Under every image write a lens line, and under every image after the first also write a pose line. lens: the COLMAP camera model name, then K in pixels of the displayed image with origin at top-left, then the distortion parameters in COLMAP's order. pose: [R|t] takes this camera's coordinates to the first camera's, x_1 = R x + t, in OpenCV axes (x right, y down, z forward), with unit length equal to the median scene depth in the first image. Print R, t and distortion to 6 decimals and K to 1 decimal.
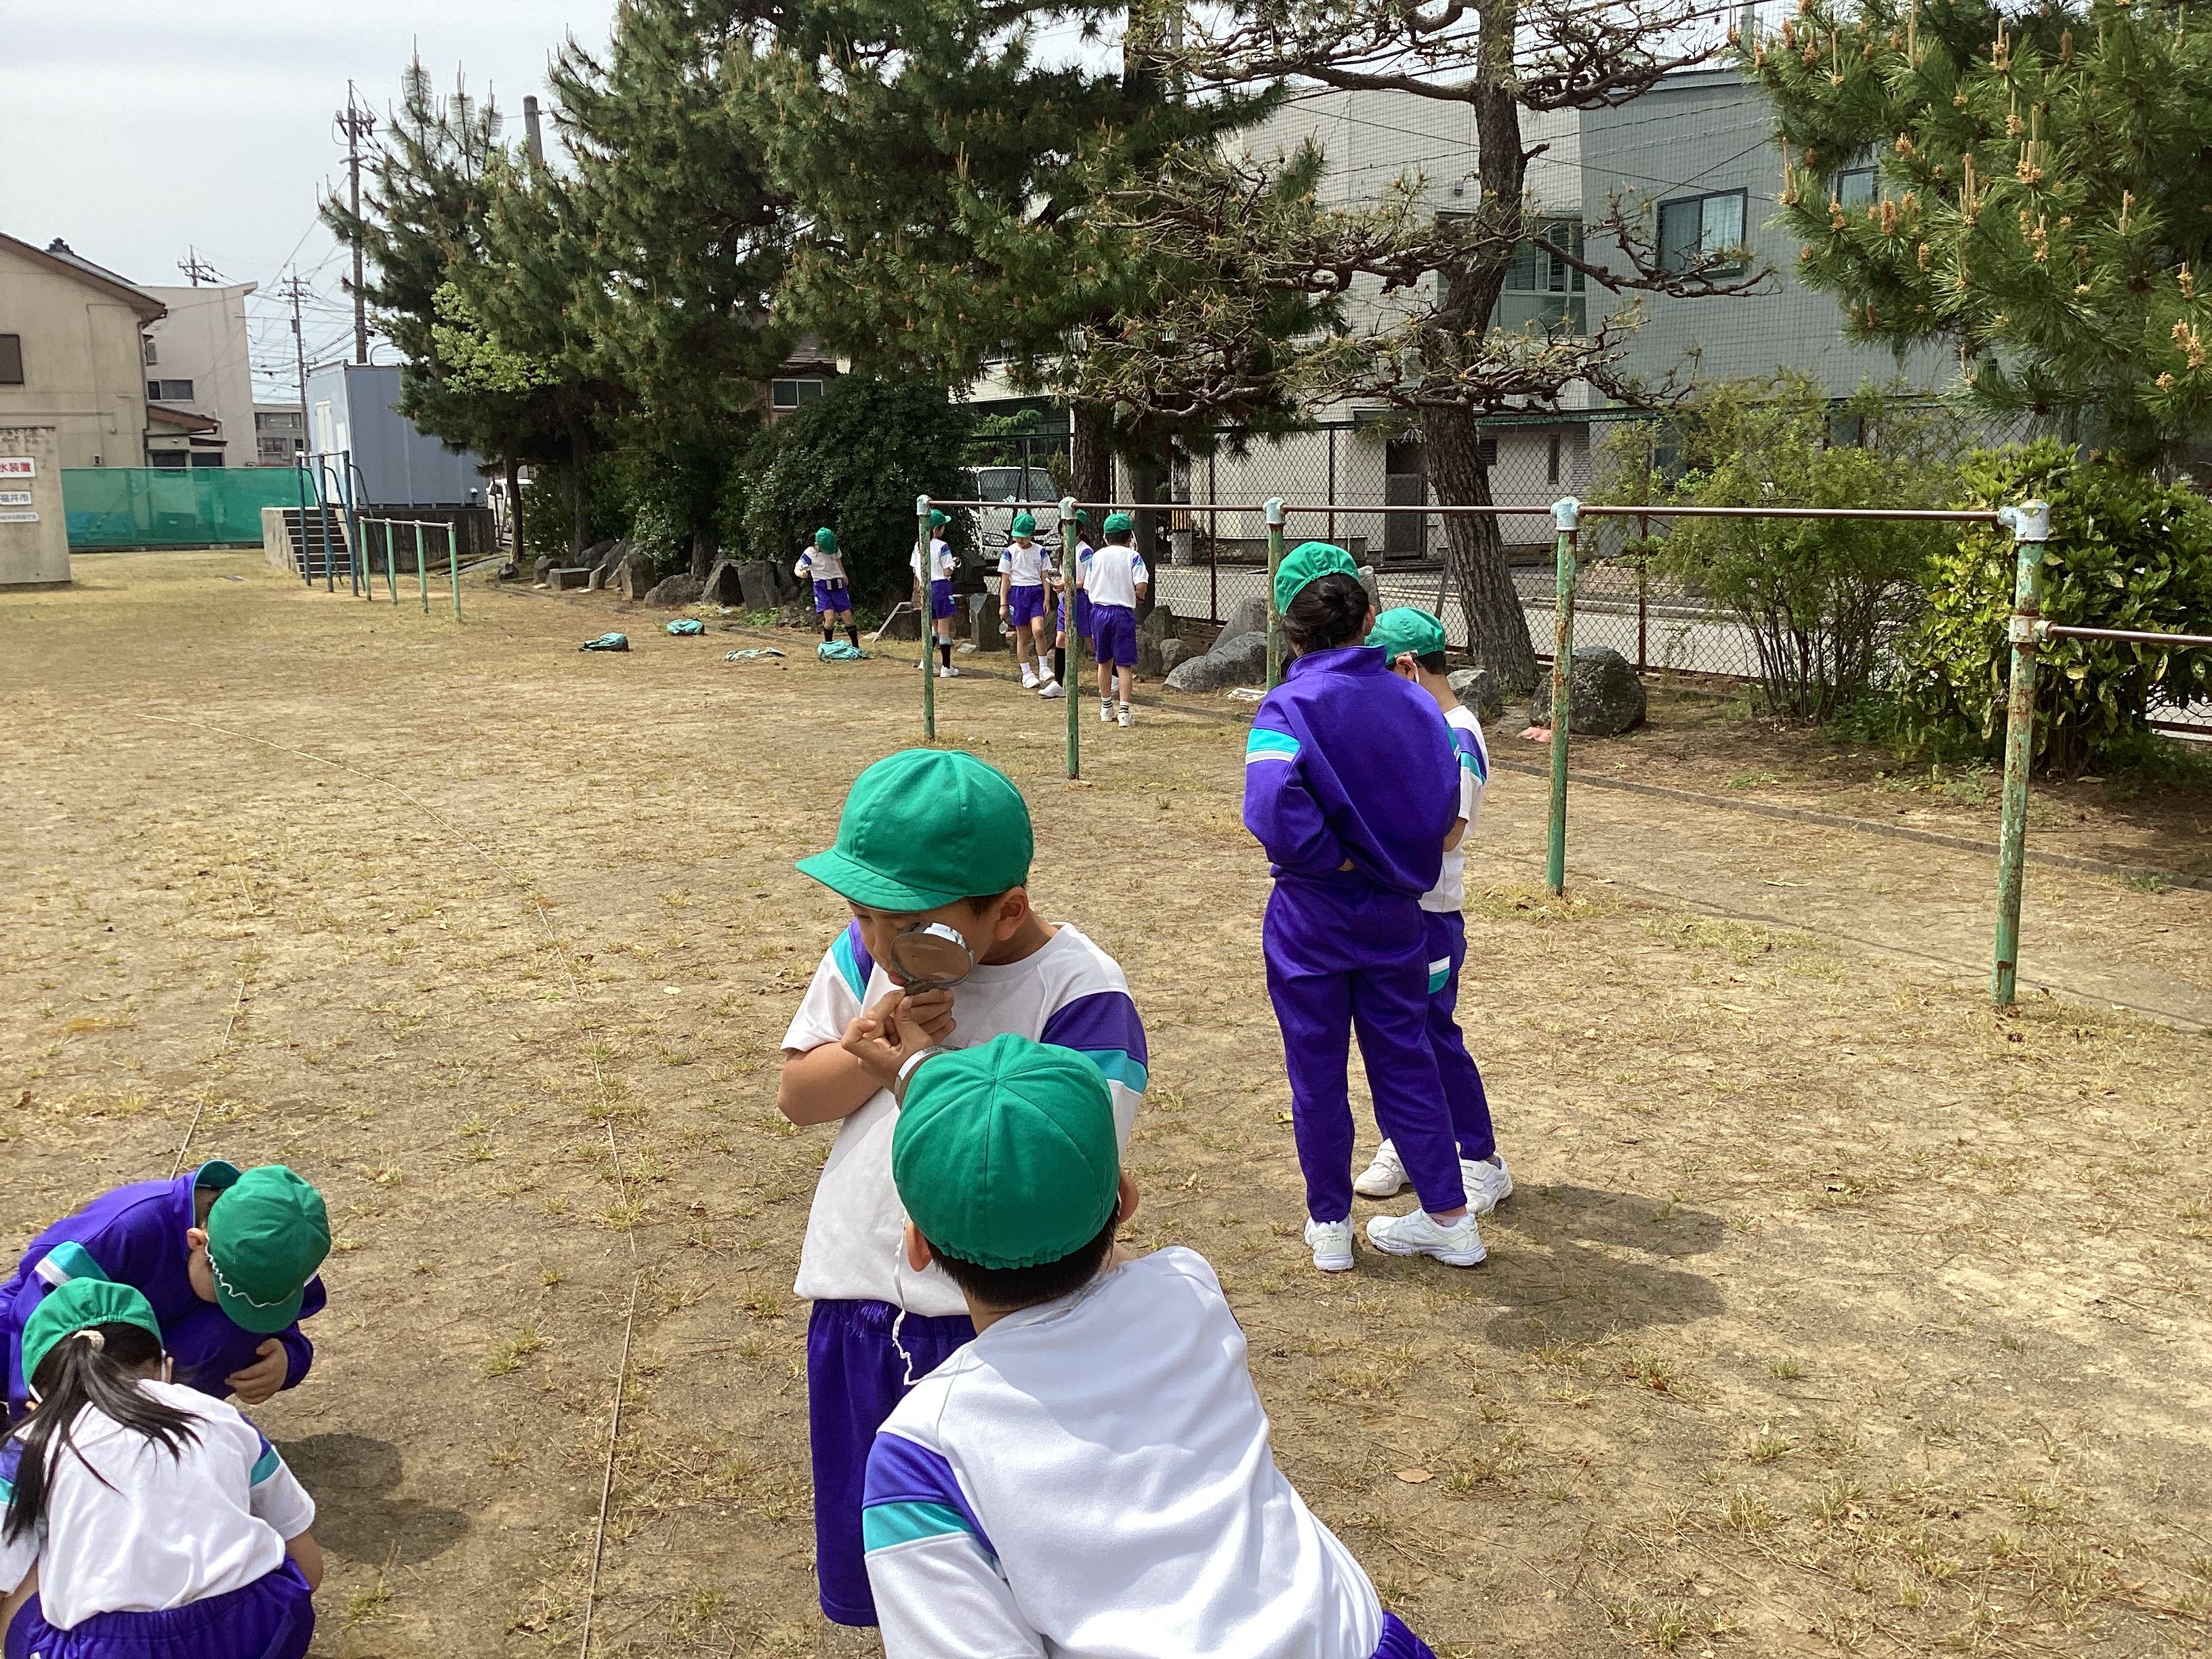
lens RADIAL K [[2011.3, 0, 1106.0], [0, 2011.3, 829.5], [0, 0, 1]] dist [0.115847, -0.216850]
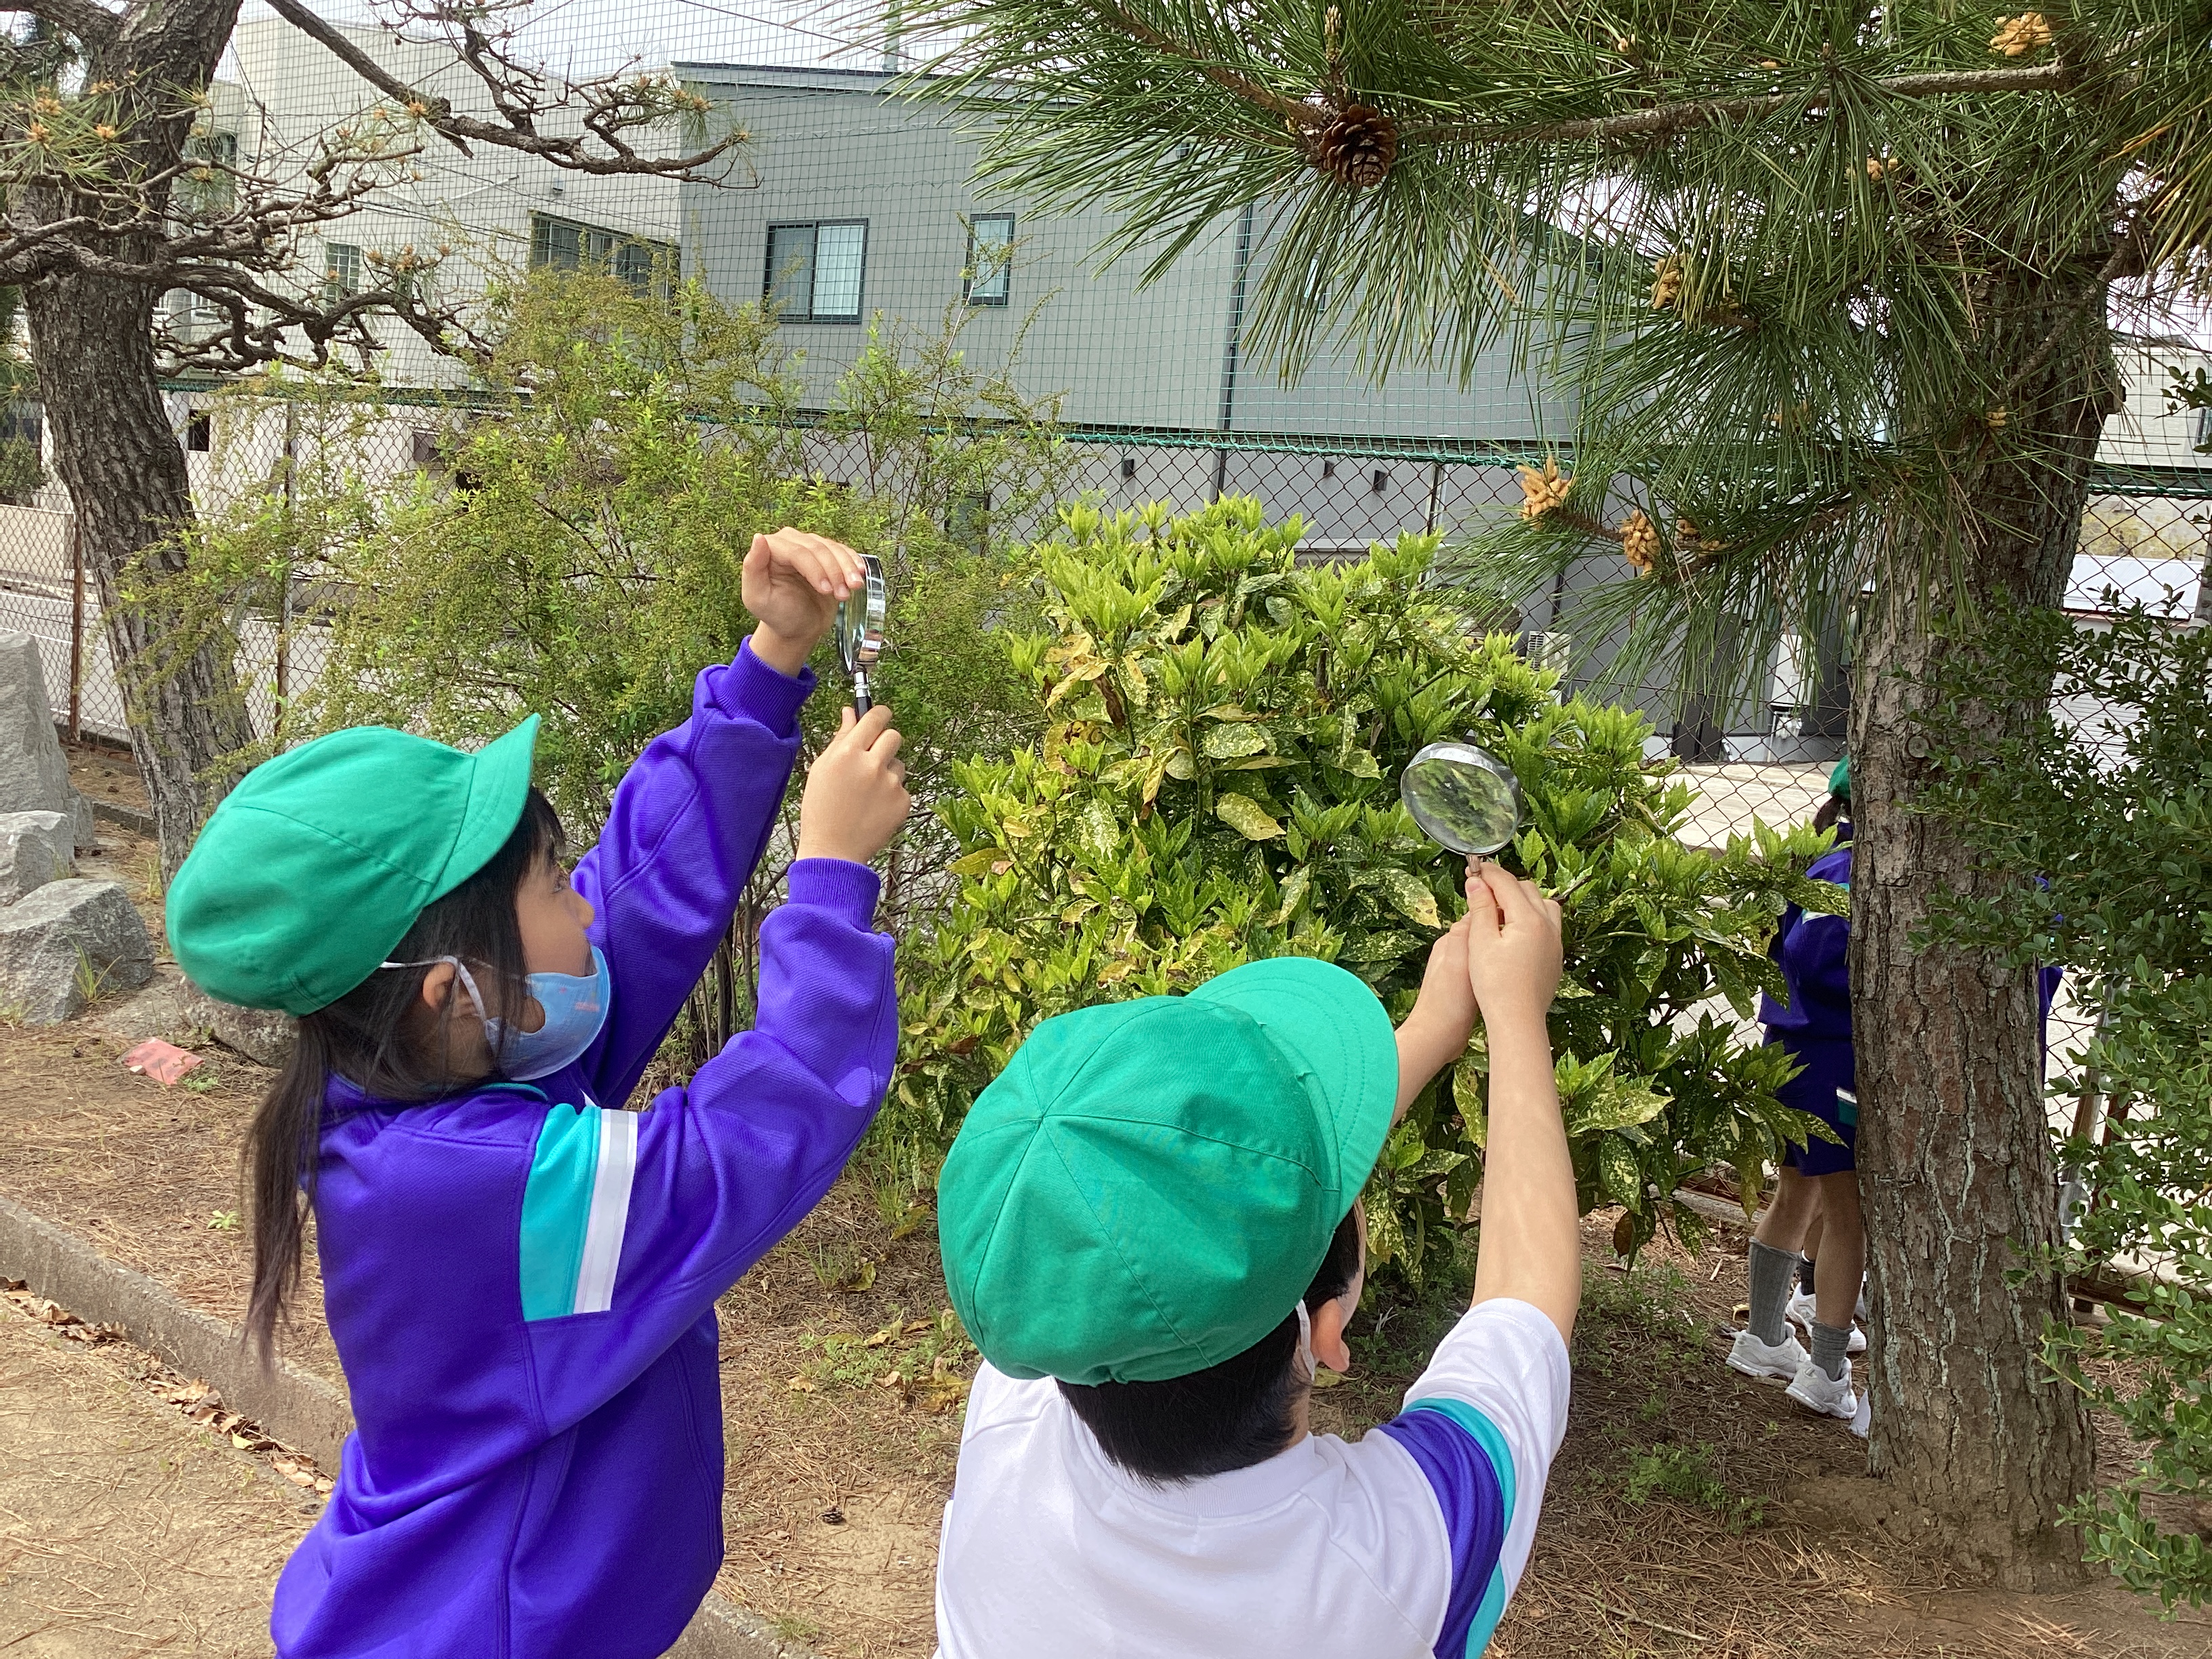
lens RADIAL K [[2011.3, 0, 1106.0], [0, 2011.3, 829.5], [0, 0, 1]] dist [0.115847, -0.216850]
pose [[0.918227, 0.052942, 0.392500, 0.302508], [-0.039427, 0.998322, -0.042421, -0.115027], [-0.394087, 0.023477, 0.918773, 0.688213]]
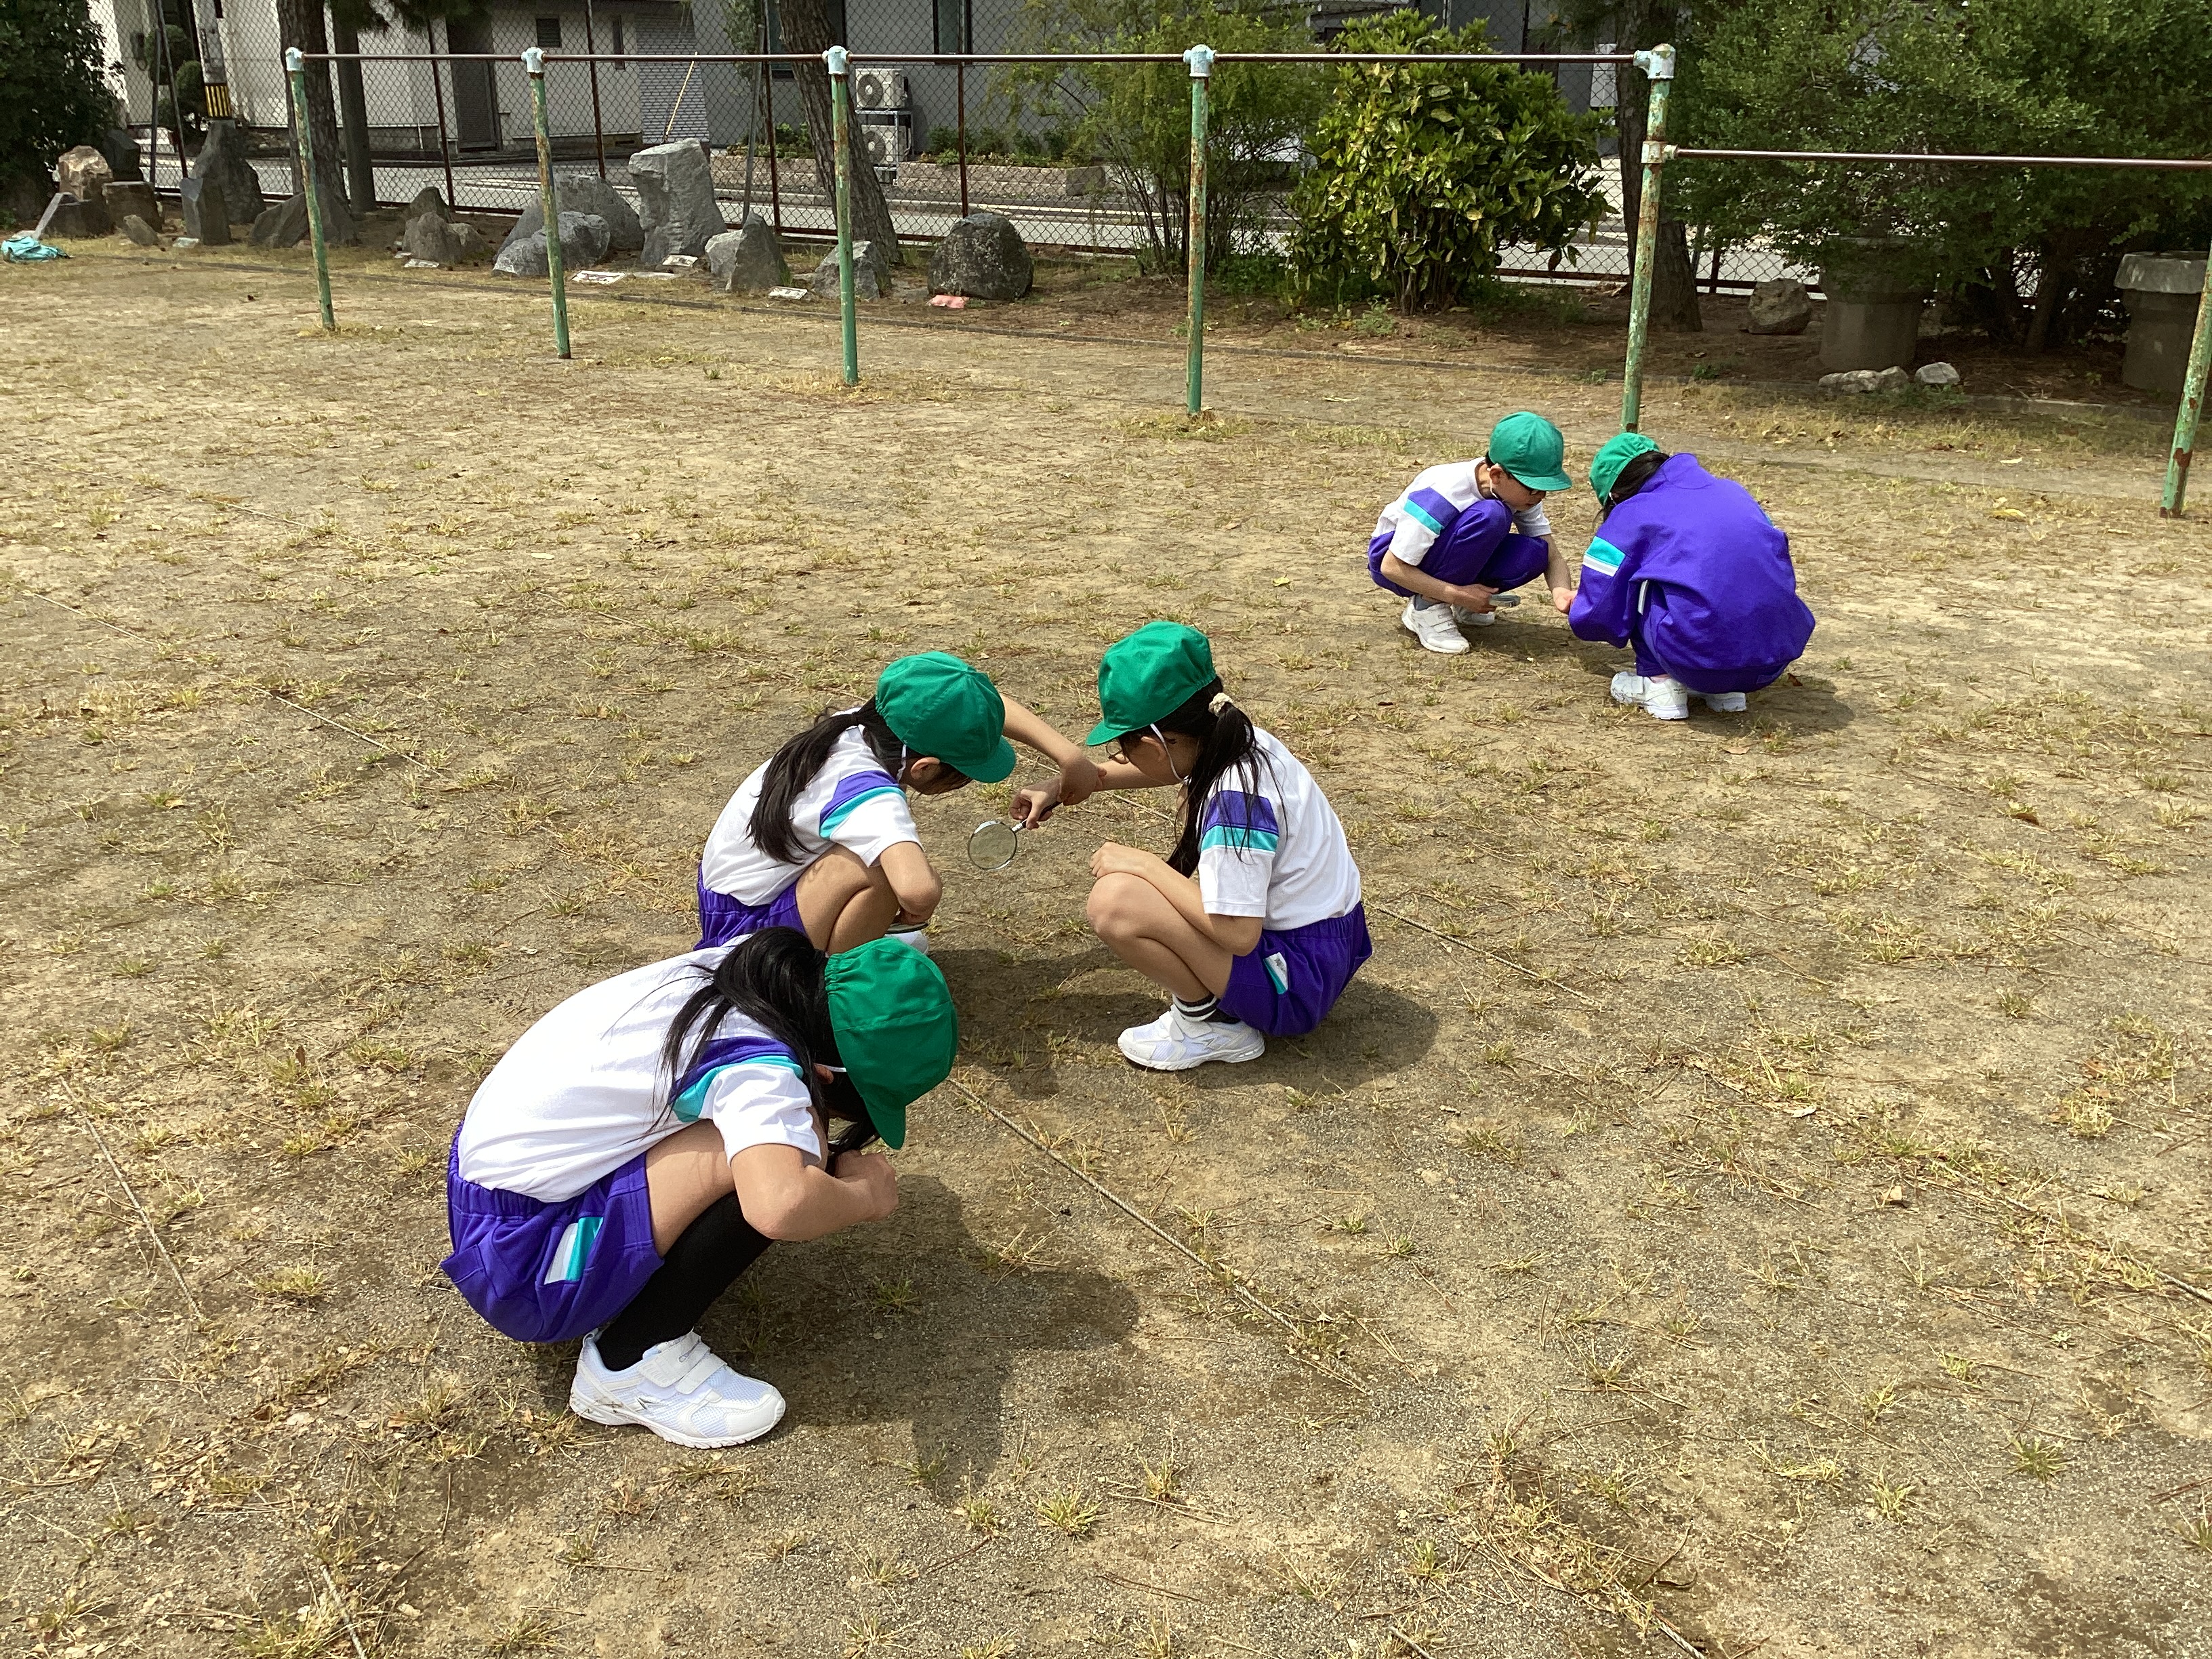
lens RADIAL K [[2011.3, 0, 1106.0], [0, 2011.3, 829.5], [0, 0, 1]] dist [0.115847, -0.216850]
pose [[0.878650, -0.156808, 0.450983, -0.312700], [0.071993, 0.977244, 0.199527, 0.023070], [-0.472008, -0.142847, 0.869945, -0.002649]]
